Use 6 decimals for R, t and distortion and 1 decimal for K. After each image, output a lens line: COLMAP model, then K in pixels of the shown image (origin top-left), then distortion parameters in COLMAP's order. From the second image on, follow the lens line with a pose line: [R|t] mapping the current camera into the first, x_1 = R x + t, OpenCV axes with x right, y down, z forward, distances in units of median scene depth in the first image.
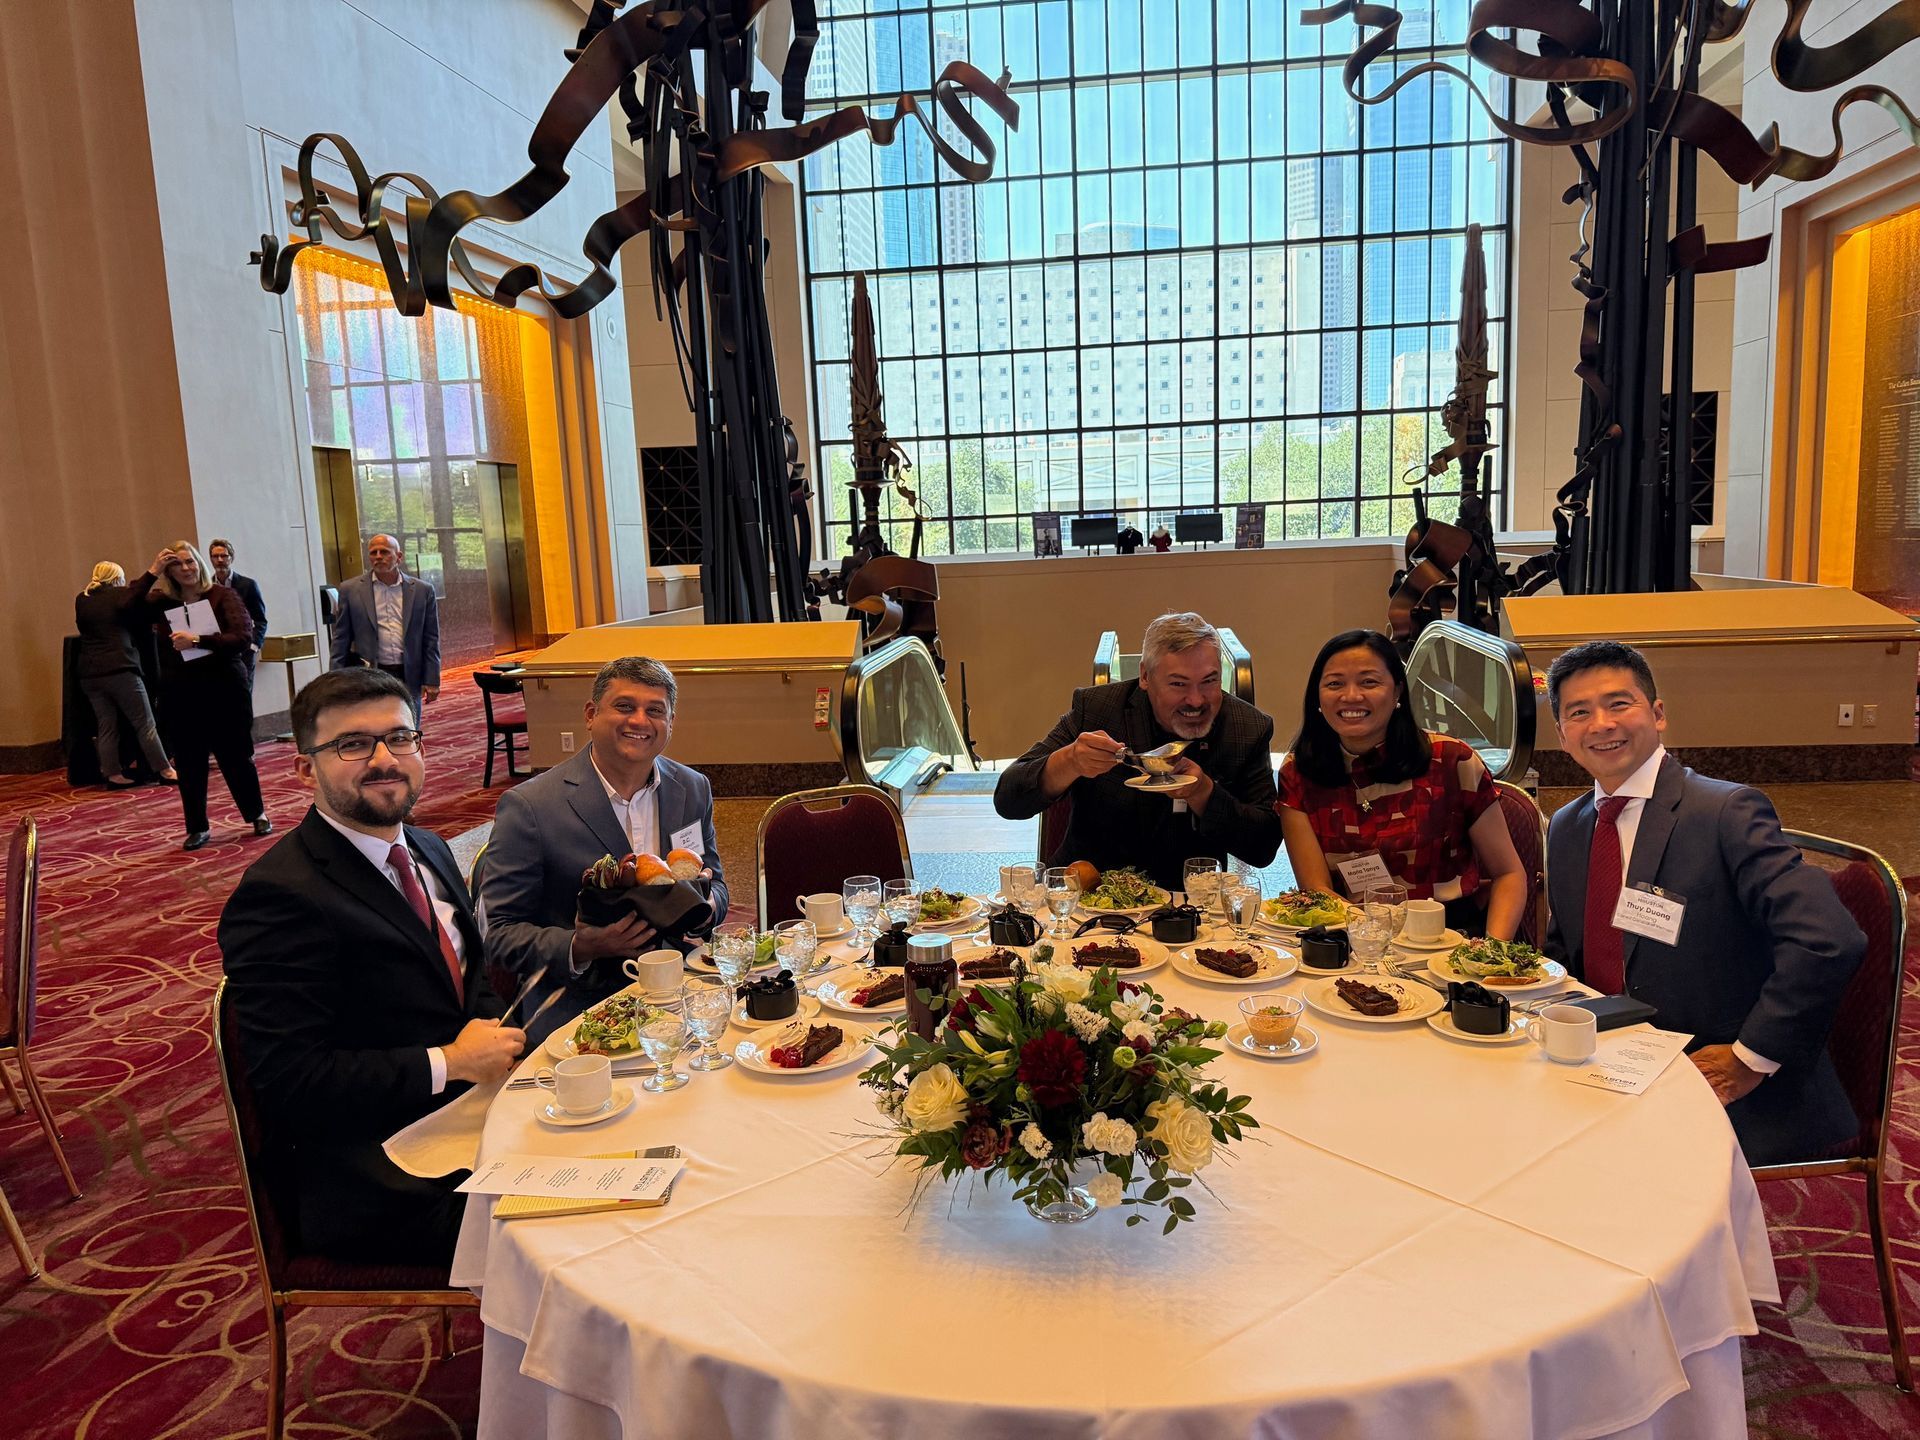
lens RADIAL K [[1340.7, 0, 953.1], [0, 1340.7, 713.2], [0, 0, 1]] dist [0.036304, -0.054359]
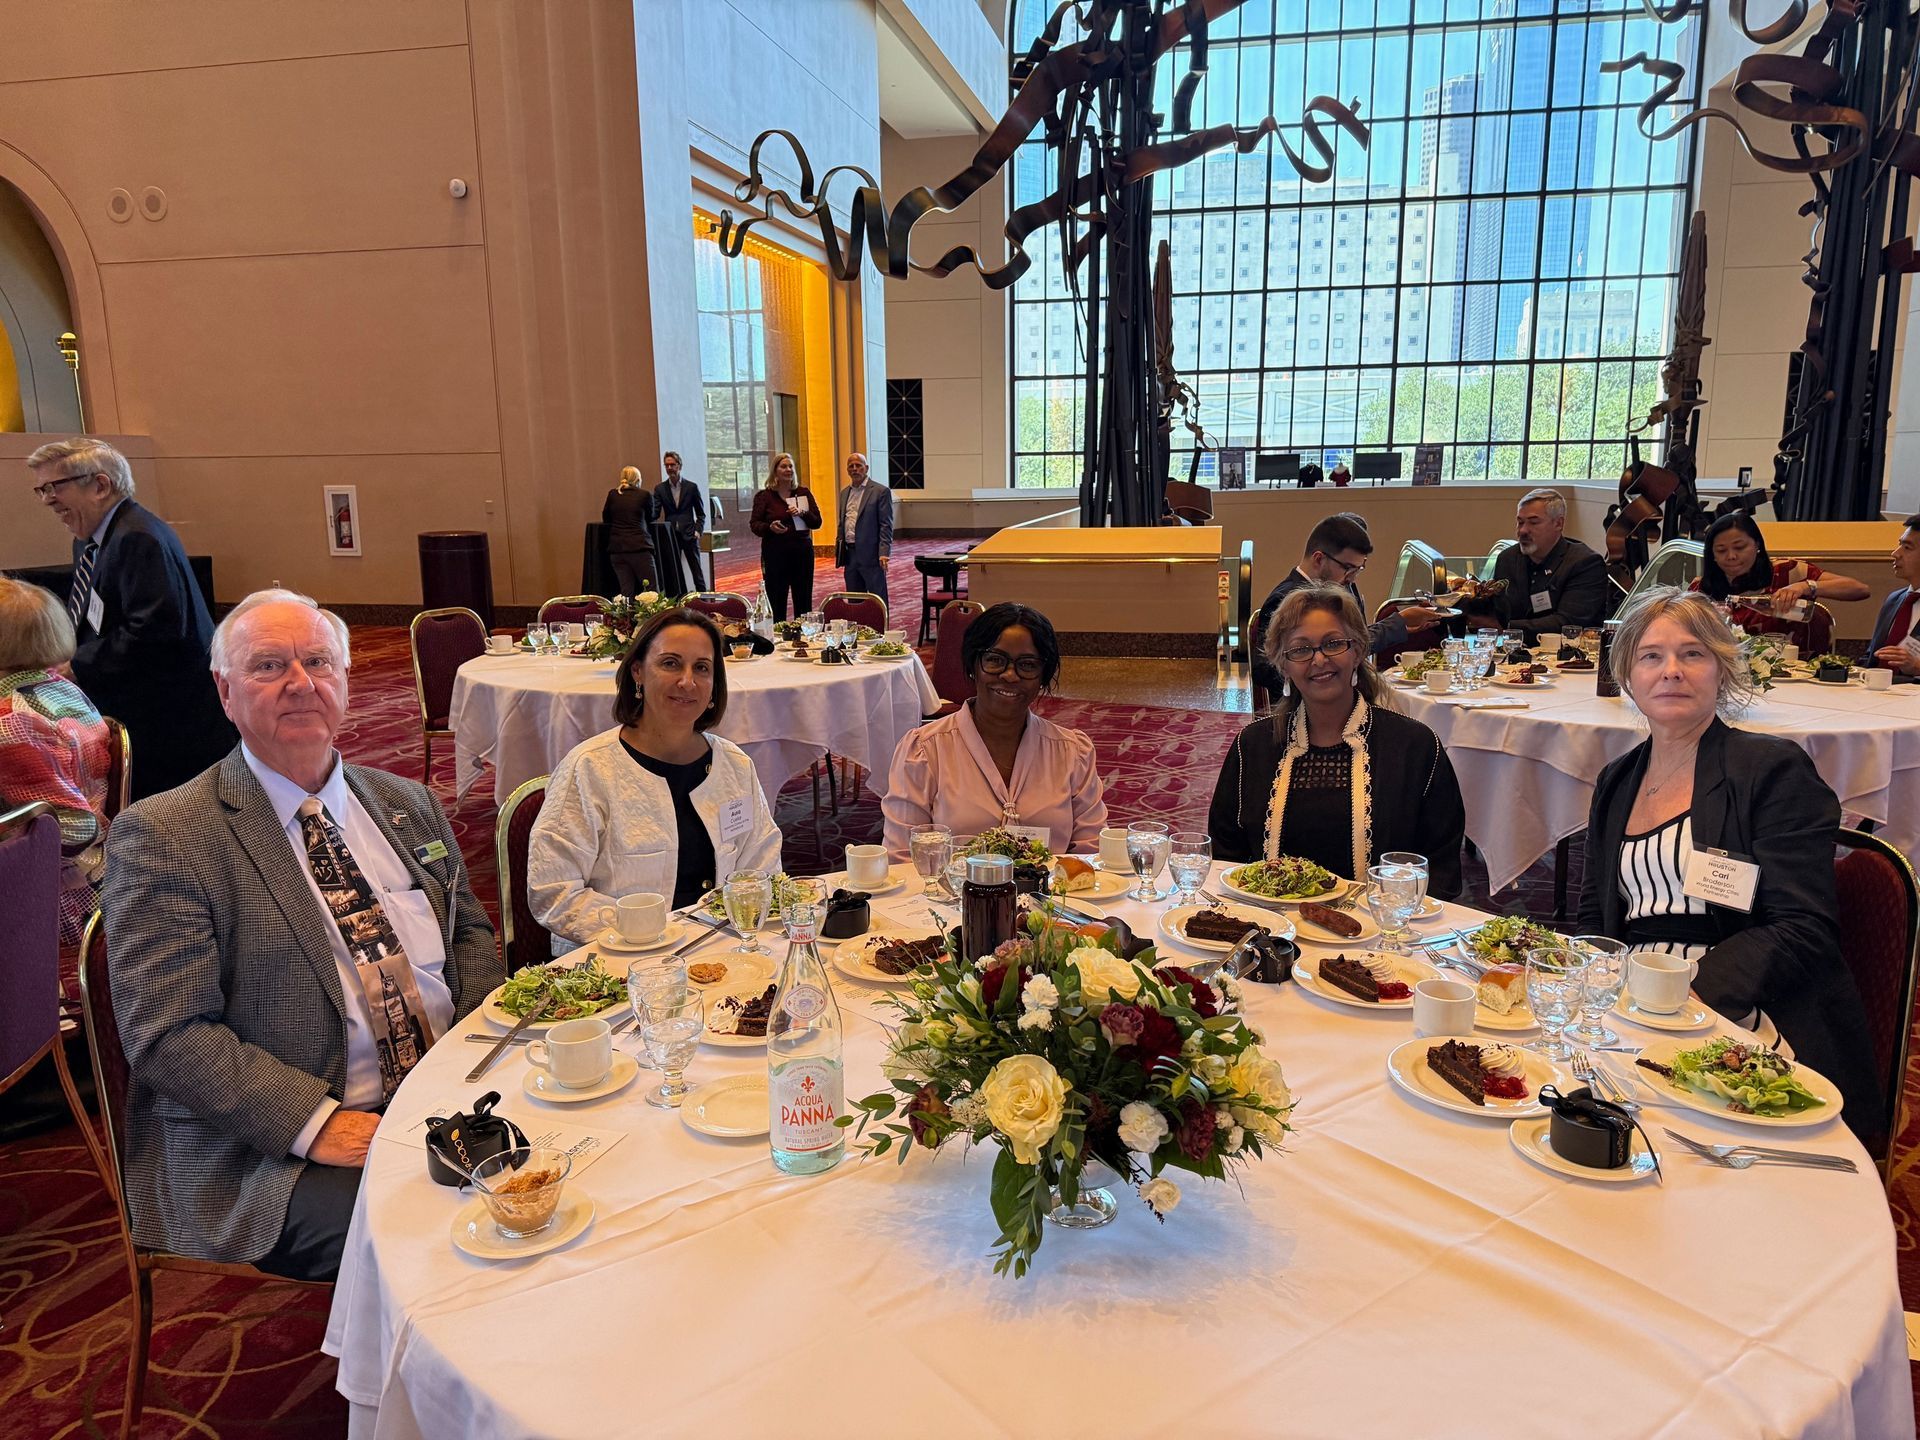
lens RADIAL K [[1340.7, 0, 960.9], [0, 1340.7, 718.7], [0, 0, 1]] dist [0.036304, -0.054359]
pose [[0.997332, 0.039008, -0.061709, -0.185502], [-0.035694, 0.997907, 0.053915, 0.044551], [0.063683, -0.051569, 0.996637, -0.265660]]
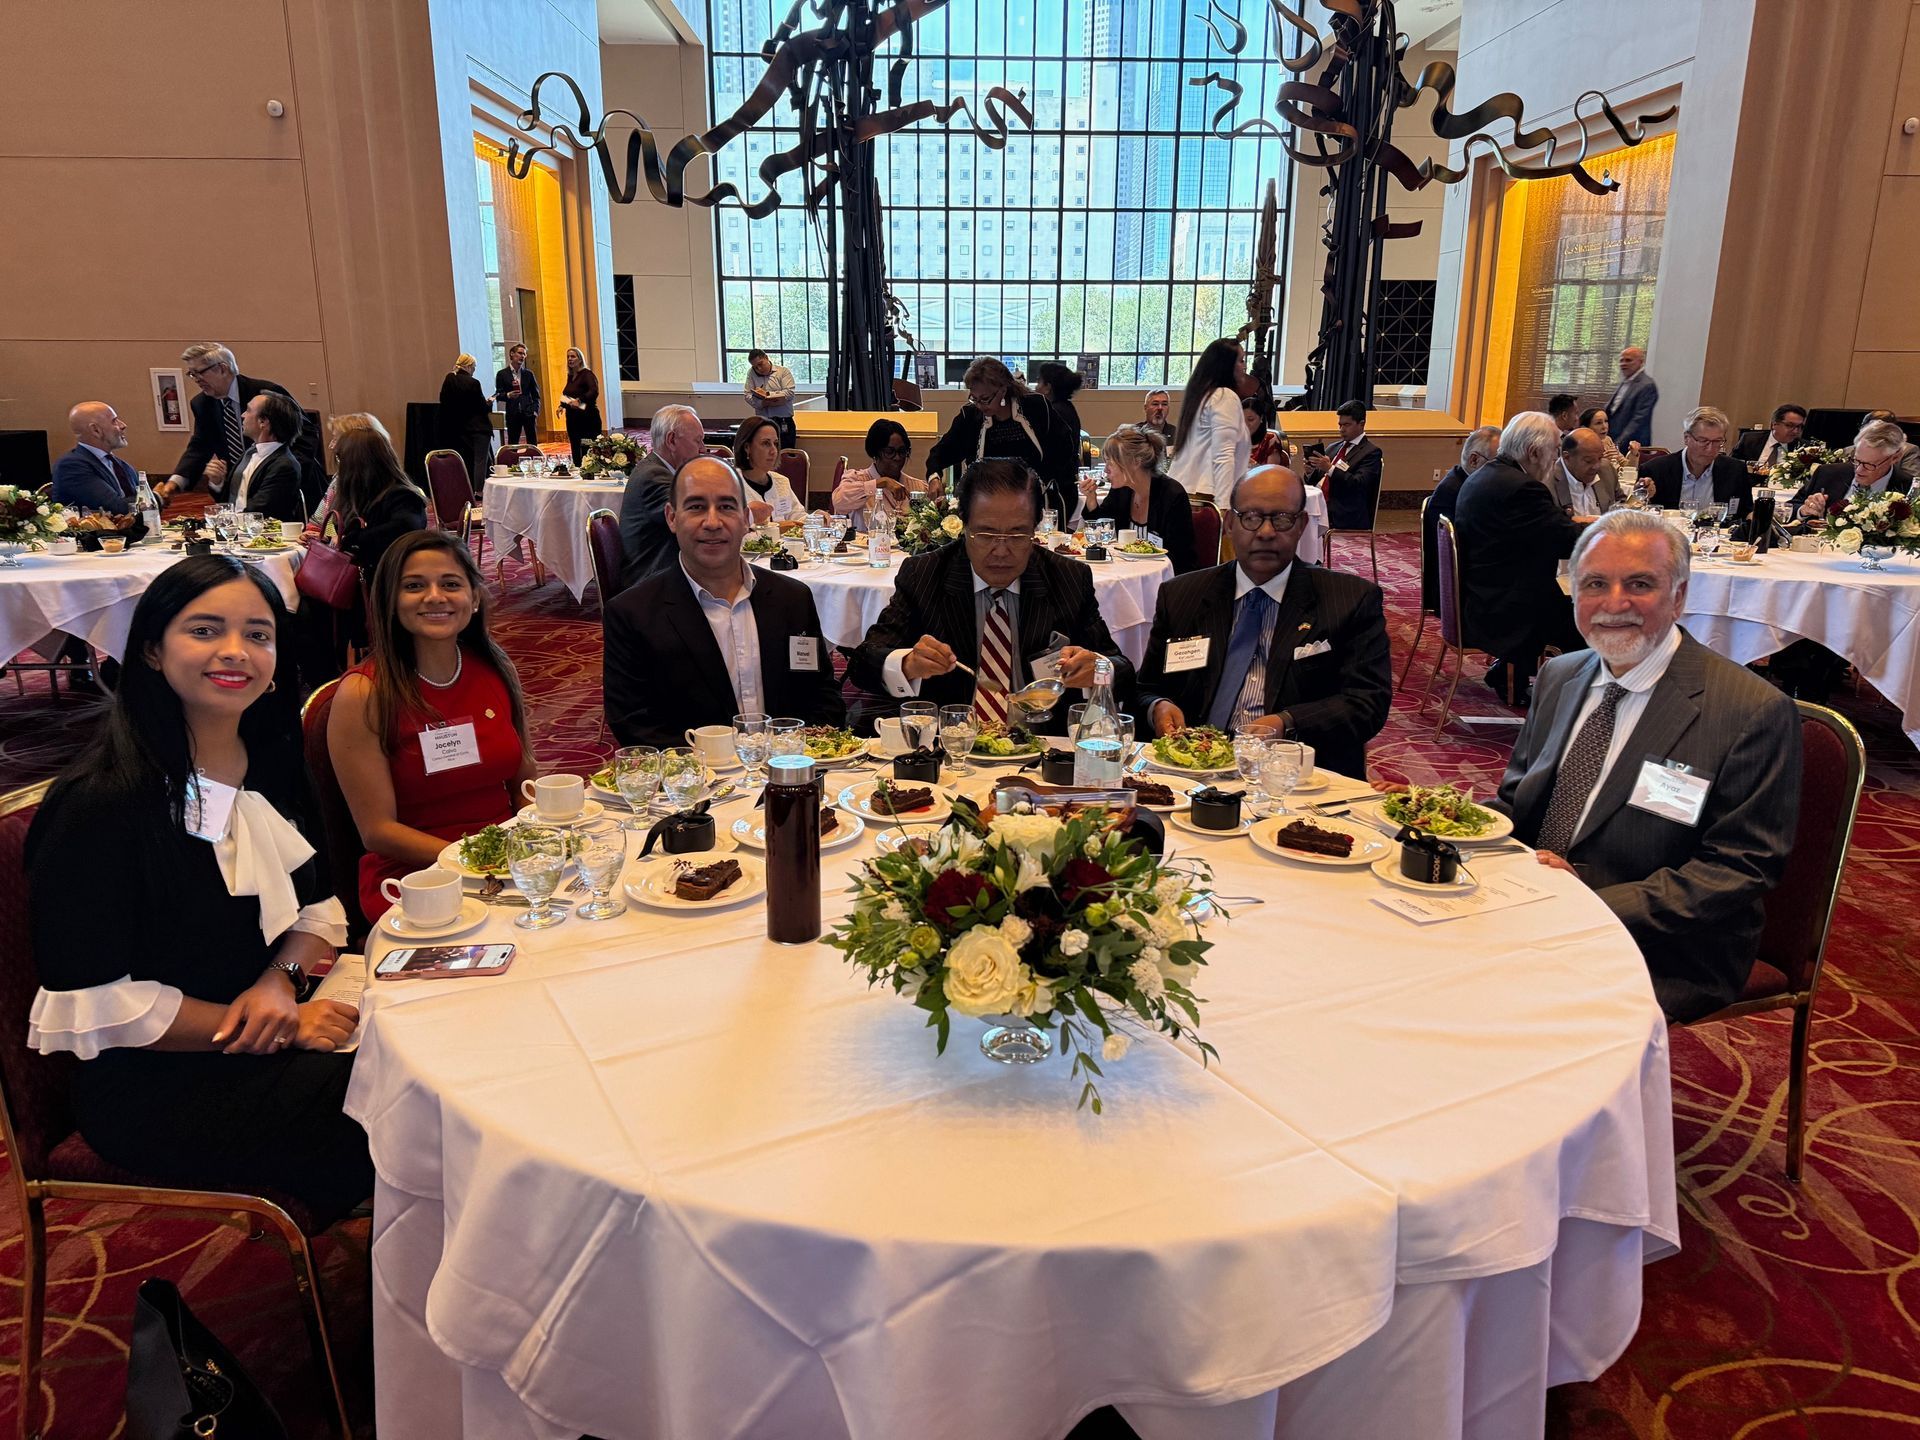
lens RADIAL K [[1340.7, 0, 969.7], [0, 1340.7, 721.1], [0, 0, 1]] dist [0.036304, -0.054359]
pose [[0.984587, 0.000175, 0.174893, -0.261818], [-0.021040, 0.992856, 0.117451, 0.099914], [-0.173623, -0.119321, 0.977557, -0.617427]]
